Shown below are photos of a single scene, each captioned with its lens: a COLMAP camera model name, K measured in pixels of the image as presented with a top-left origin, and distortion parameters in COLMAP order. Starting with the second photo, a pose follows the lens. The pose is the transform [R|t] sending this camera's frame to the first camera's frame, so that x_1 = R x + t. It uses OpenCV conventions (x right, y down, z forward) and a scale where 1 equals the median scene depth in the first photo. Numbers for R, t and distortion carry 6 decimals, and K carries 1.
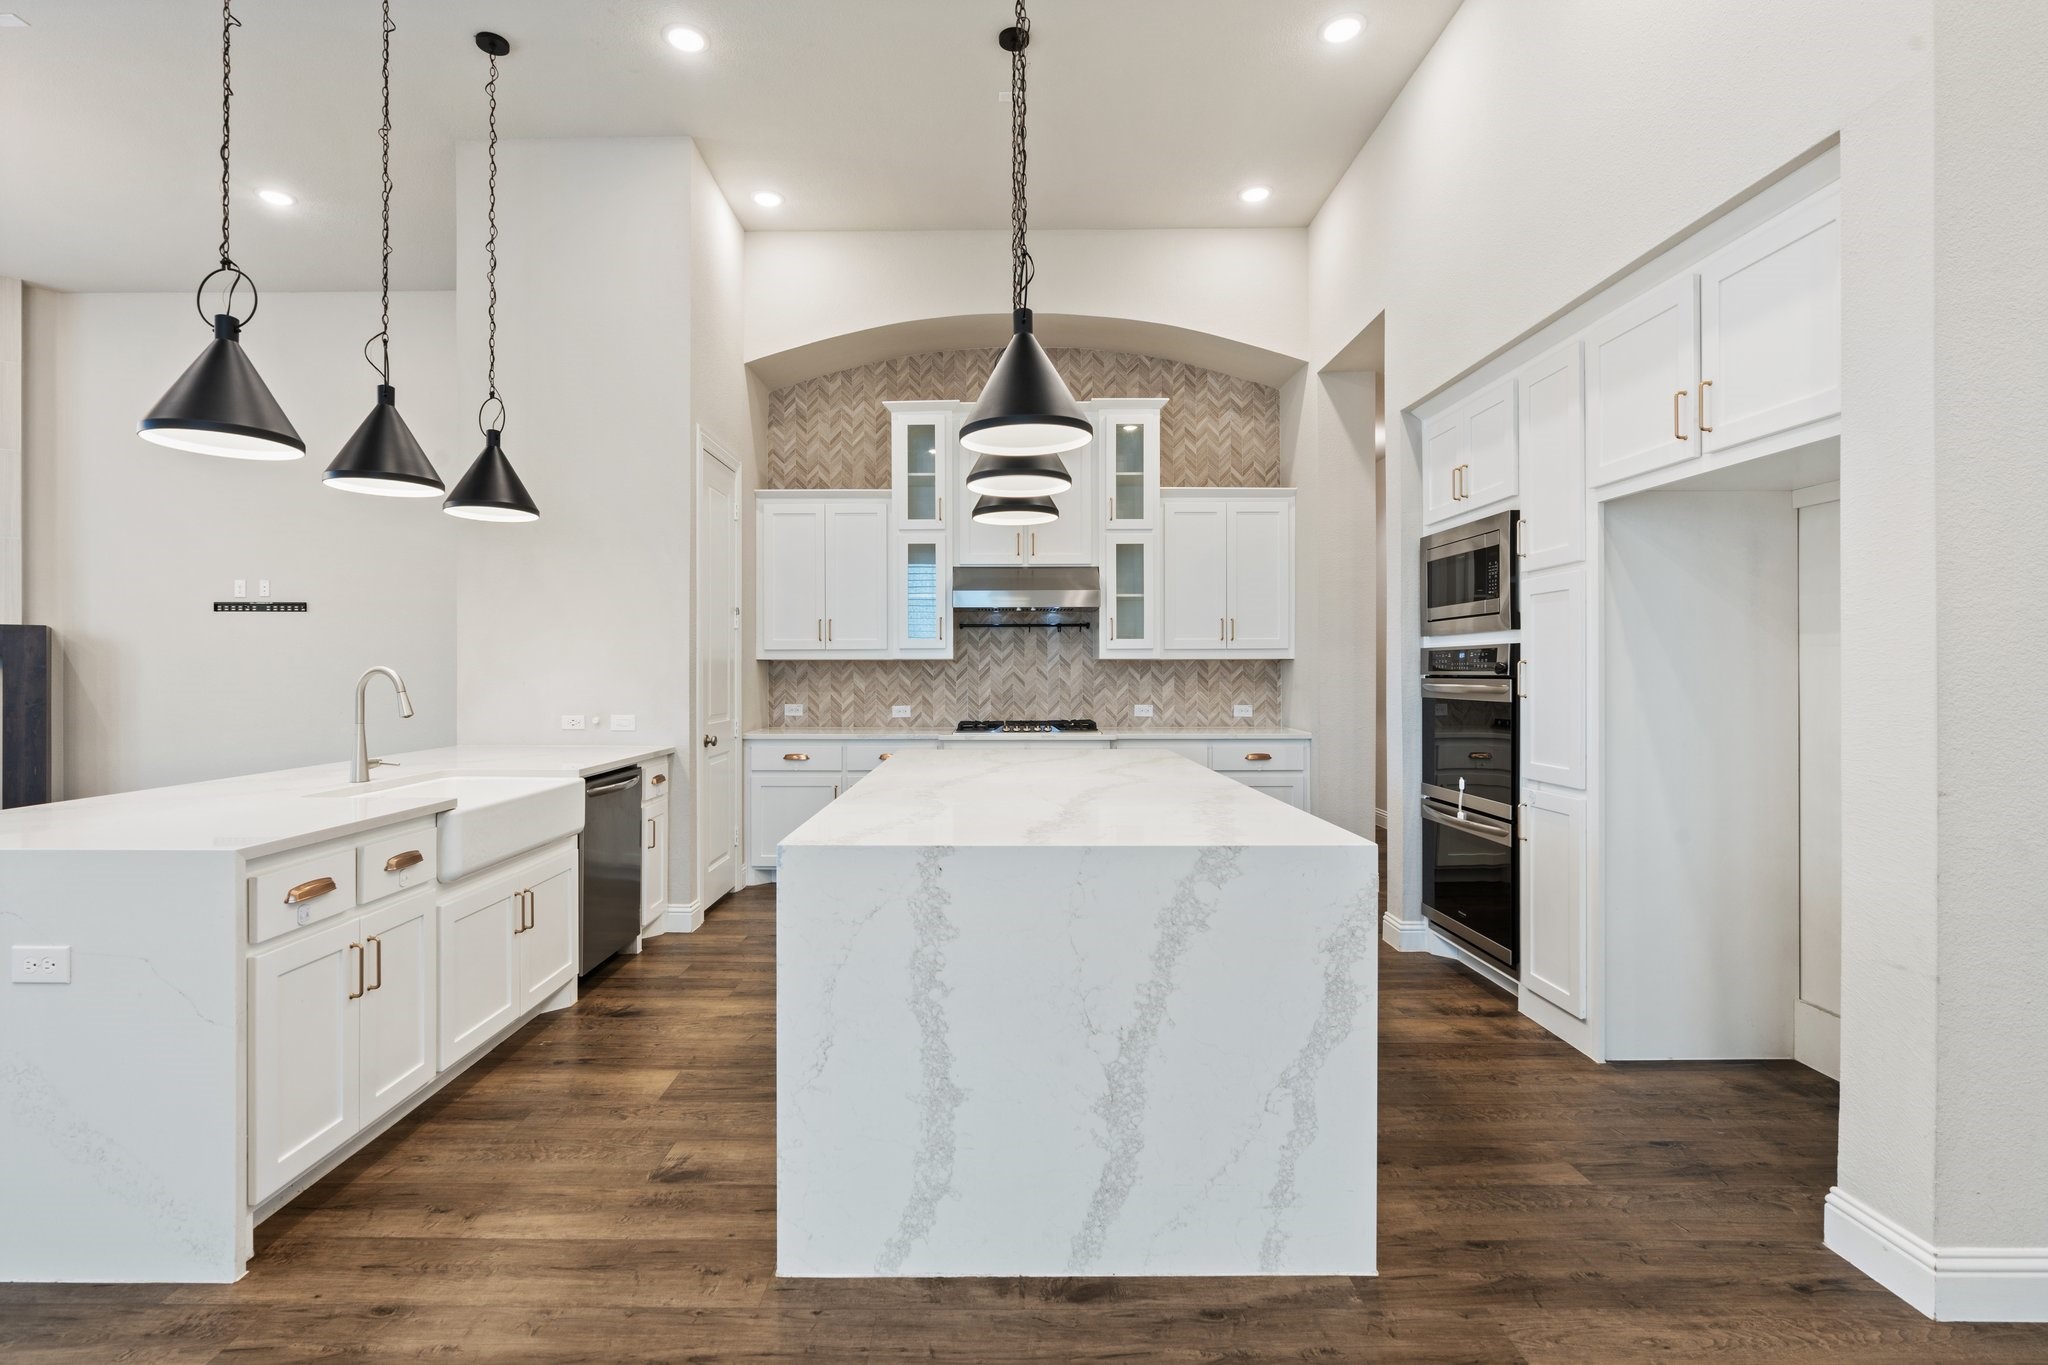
lens RADIAL K [[949.0, 0, 1007.4], [0, 949.0, 675.1], [0, 0, 1]] dist [-0.004432, -0.000068]
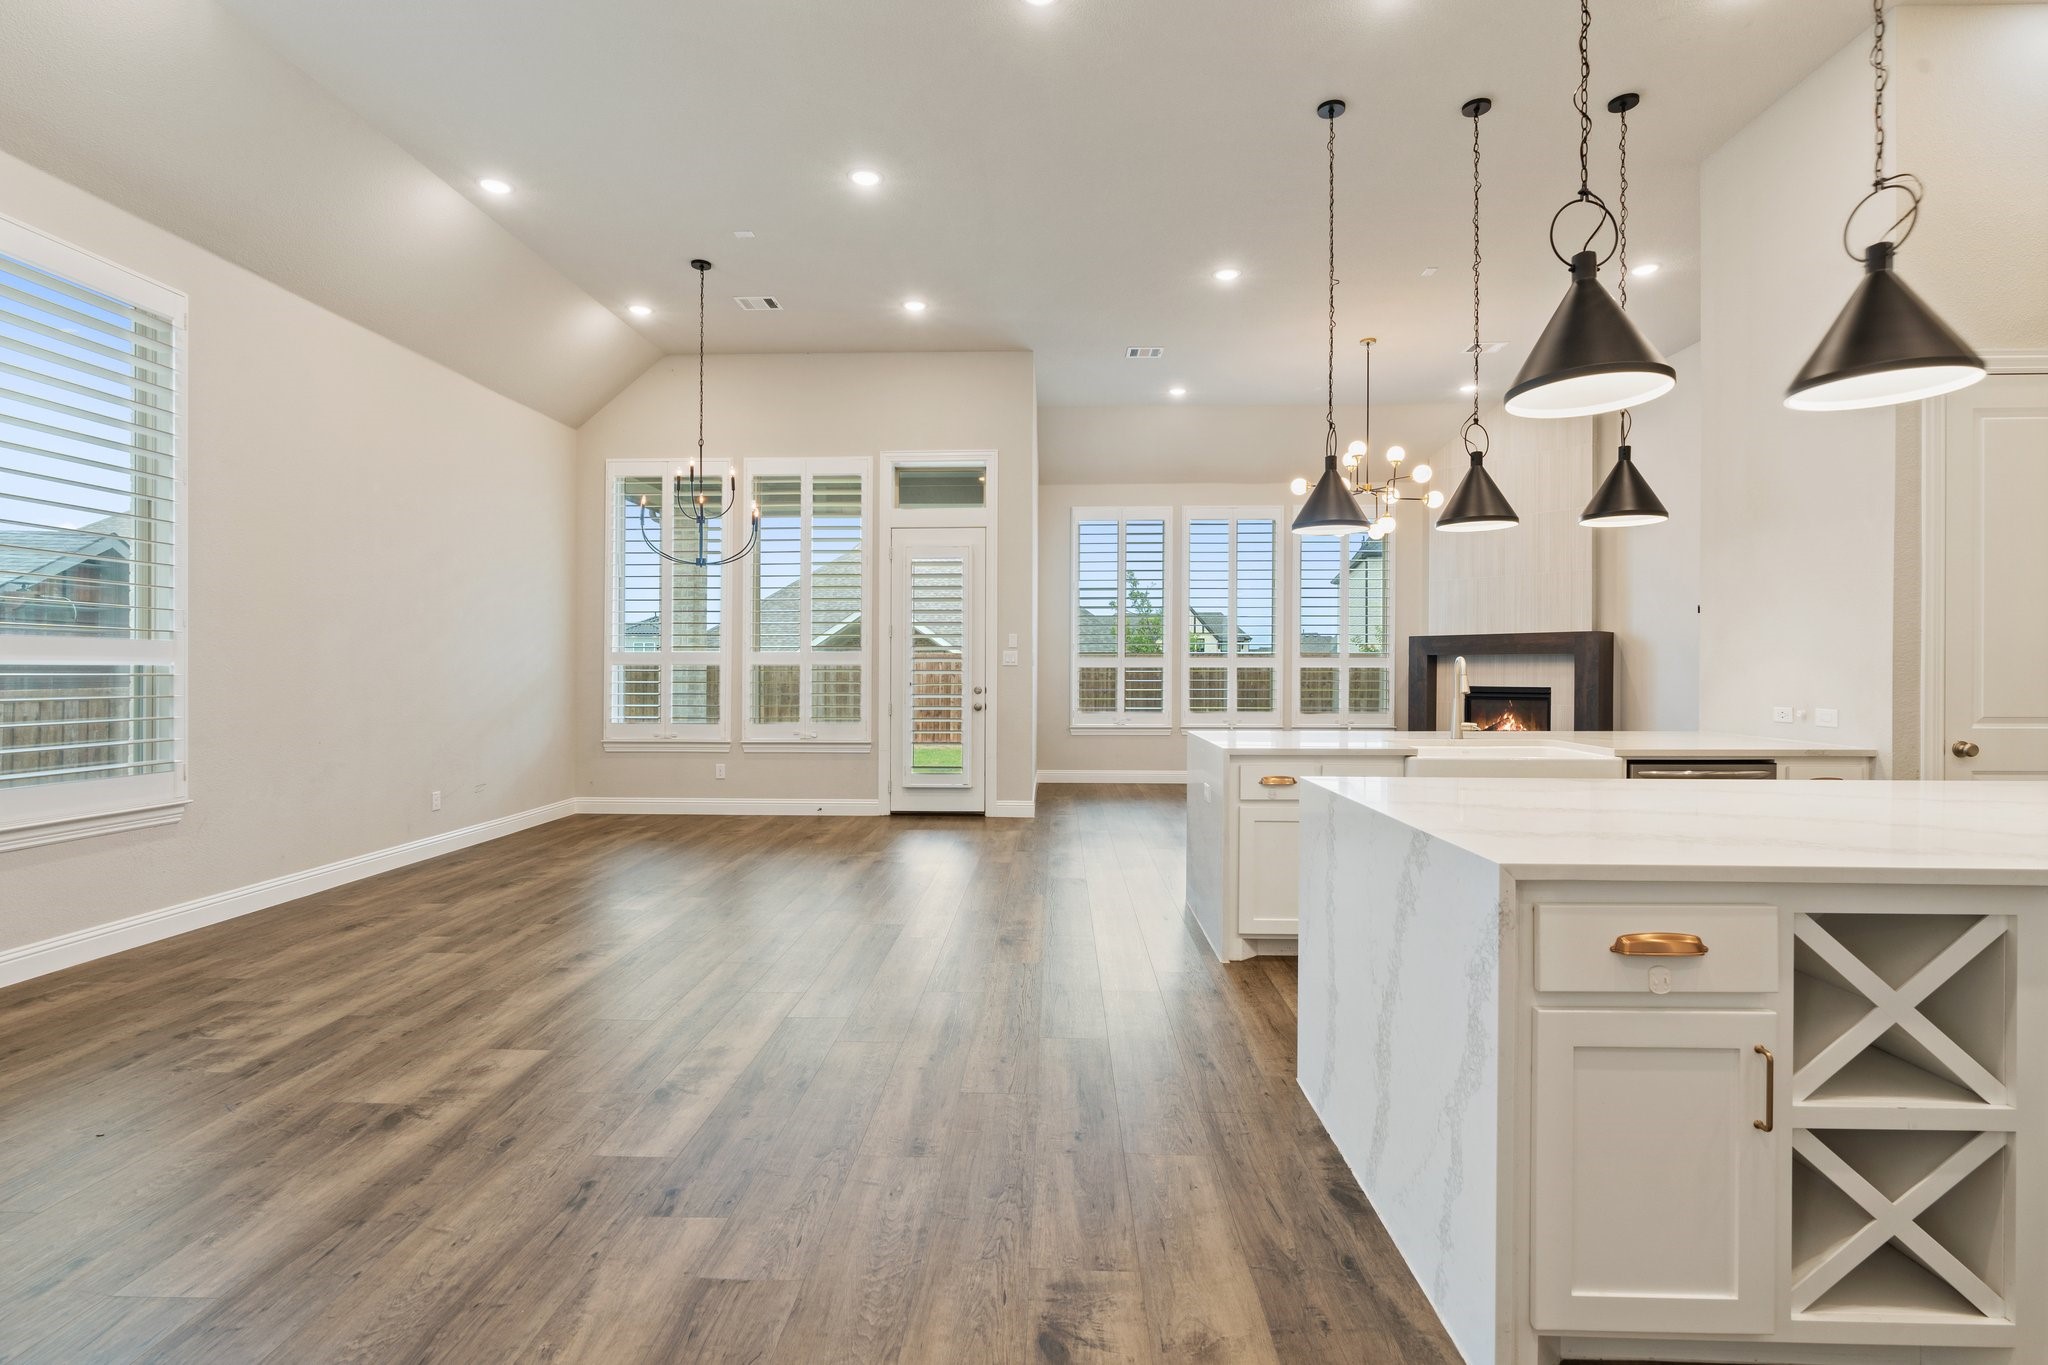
lens RADIAL K [[949.0, 0, 1007.4], [0, 949.0, 675.1], [0, 0, 1]] dist [-0.004432, -0.000068]
pose [[-0.052187, 0.005584, -0.998622, 0.418718], [-0.004717, 0.999972, 0.005839, 0.006683], [0.998626, 0.005015, -0.052159, 0.220694]]
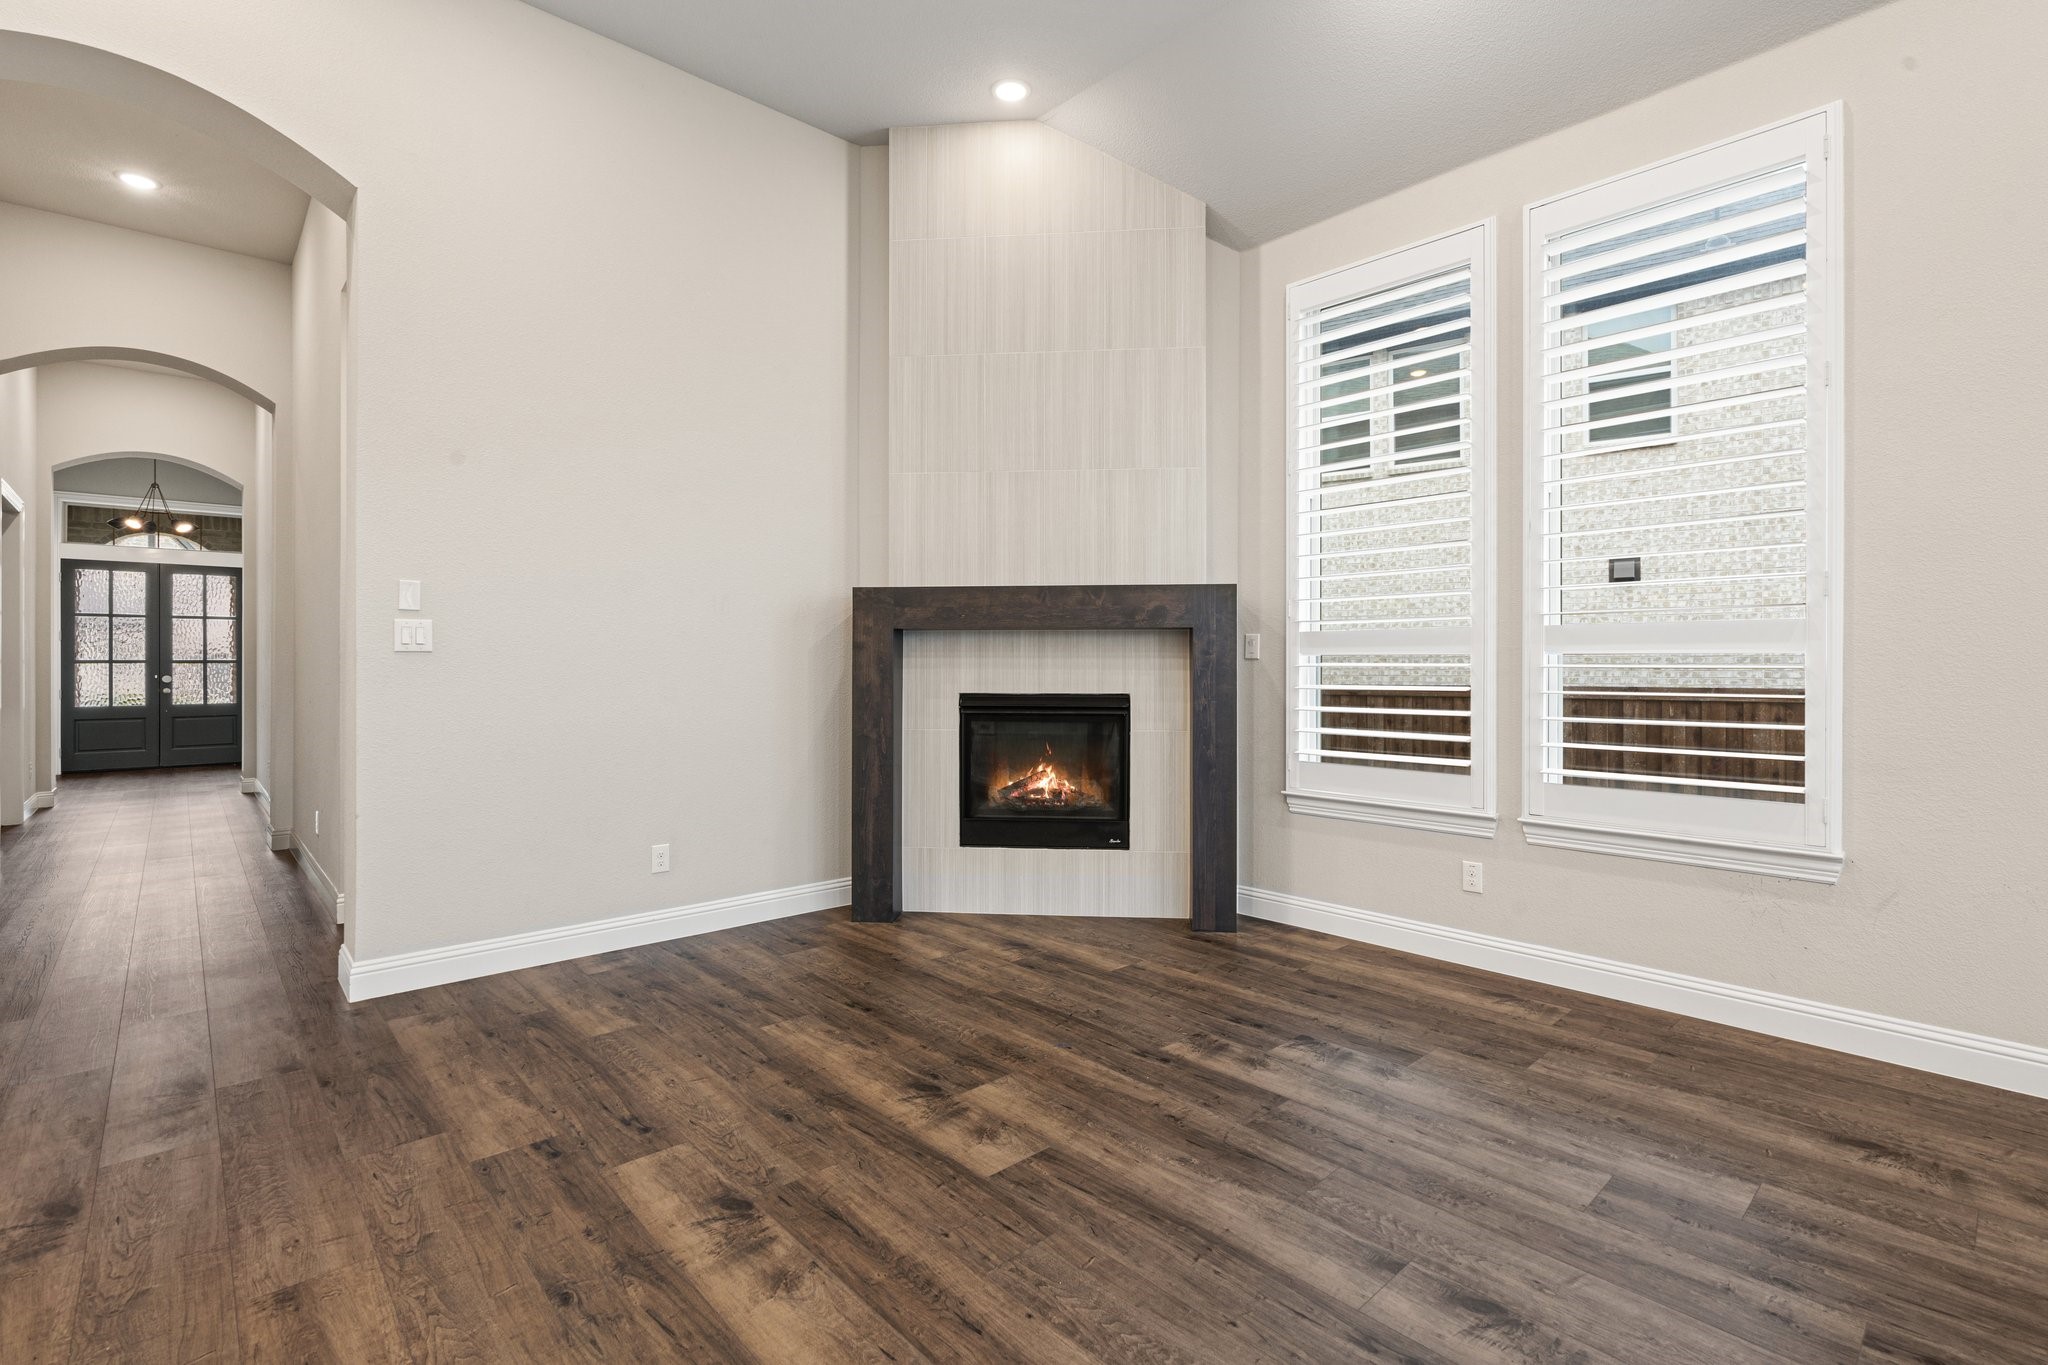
lens RADIAL K [[938.0, 0, 1004.1], [0, 938.0, 665.0], [0, 0, 1]] dist [-0.002676, 0.000884]
pose [[-0.664825, 0.002638, 0.746995, -0.400498], [0.007294, 0.999969, 0.002960, 0.009700], [-0.746964, 0.007416, -0.664823, 0.187037]]
